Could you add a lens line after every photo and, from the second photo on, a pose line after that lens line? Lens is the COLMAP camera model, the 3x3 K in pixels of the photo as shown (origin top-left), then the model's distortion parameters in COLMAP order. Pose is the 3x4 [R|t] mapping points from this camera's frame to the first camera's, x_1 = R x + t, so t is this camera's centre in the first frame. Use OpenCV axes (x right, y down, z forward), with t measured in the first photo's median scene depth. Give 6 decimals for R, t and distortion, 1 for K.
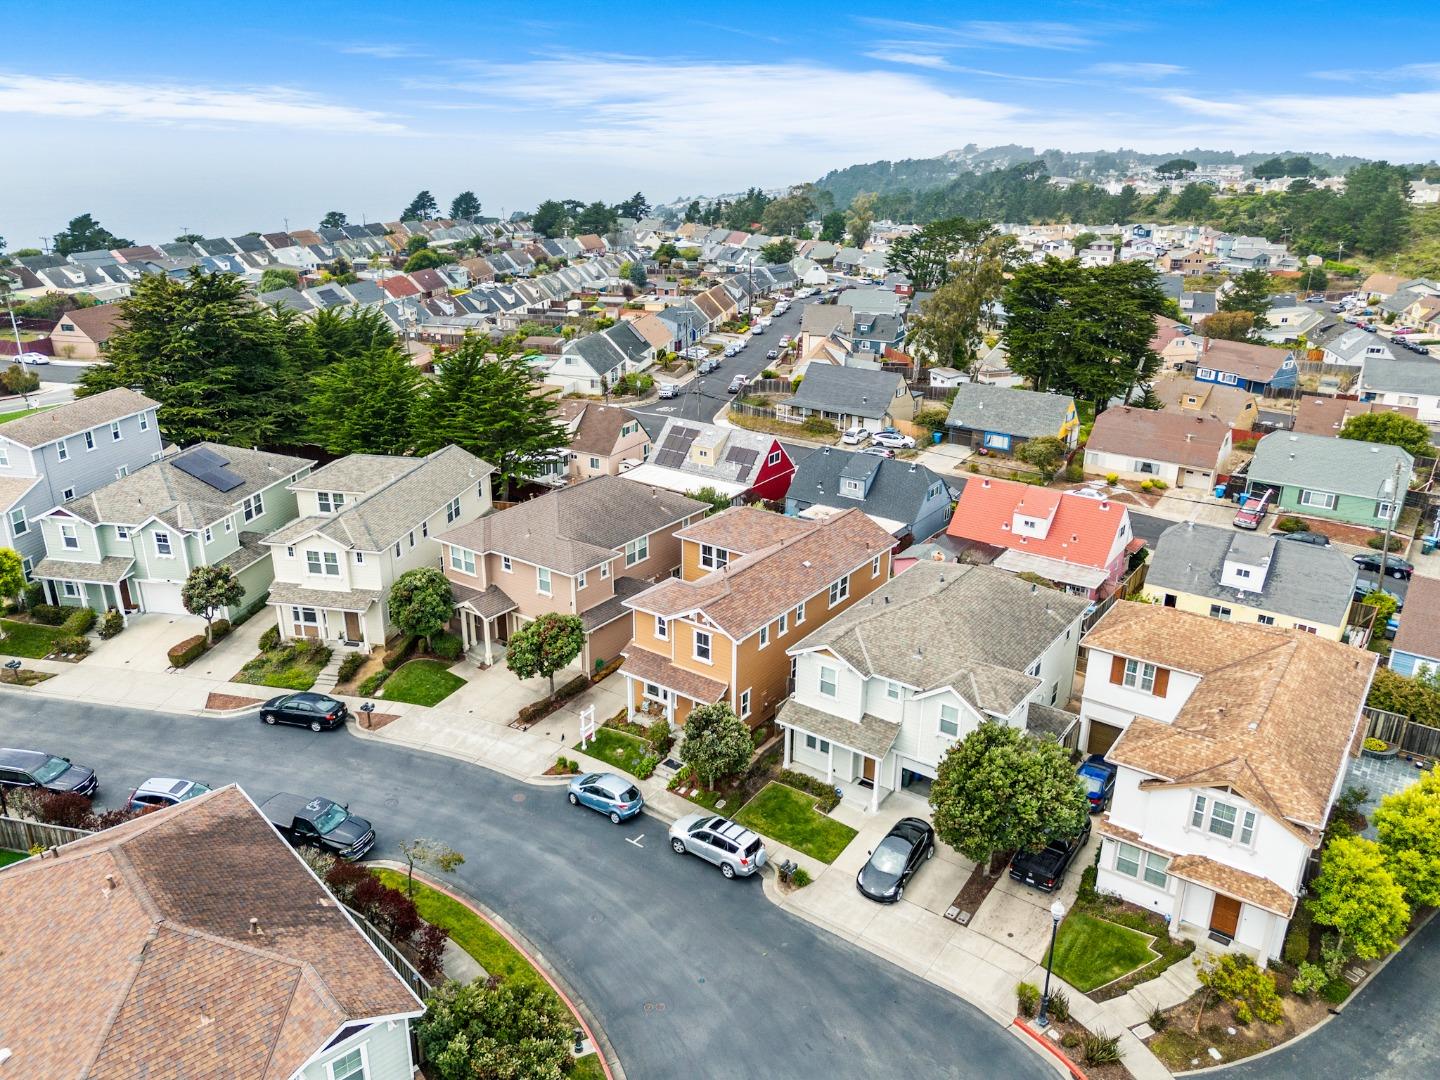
lens RADIAL K [[1009.8, 0, 720.0], [0, 1009.8, 540.0], [0, 0, 1]] dist [-0.000363, -0.002296]
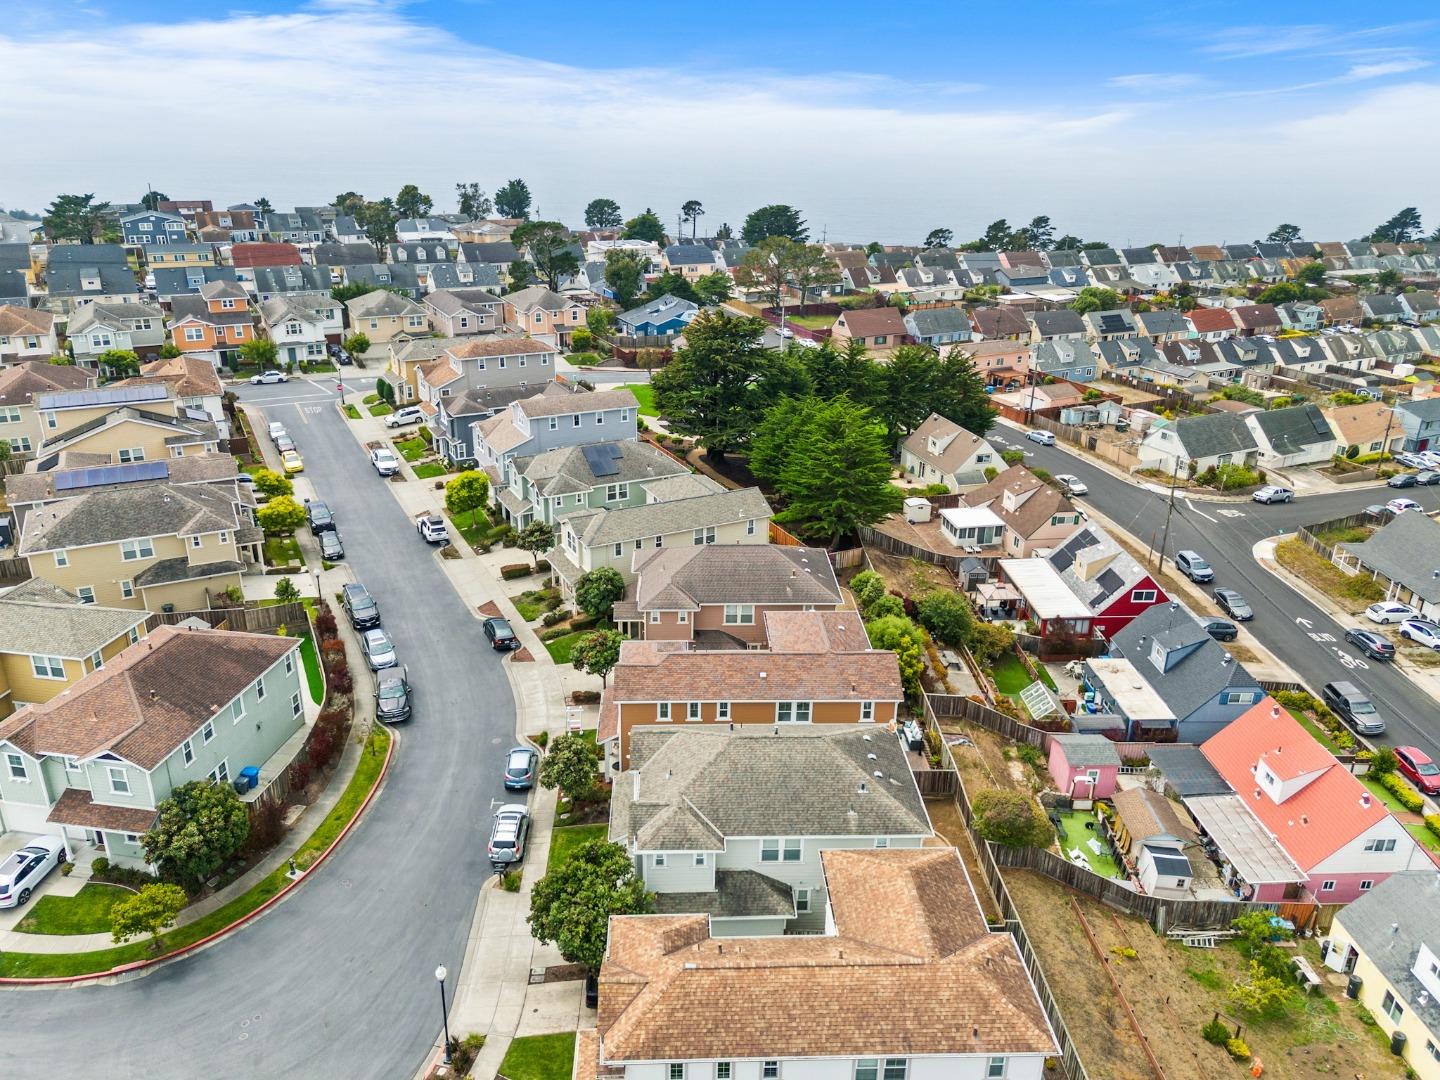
lens RADIAL K [[1009.8, 0, 720.0], [0, 1009.8, 540.0], [0, 0, 1]] dist [-0.000363, -0.002296]
pose [[0.614800, 0.294618, -0.731588, 0.307966], [-0.290956, 0.946903, 0.136818, -0.094282], [0.733052, 0.128744, 0.667877, 0.088889]]
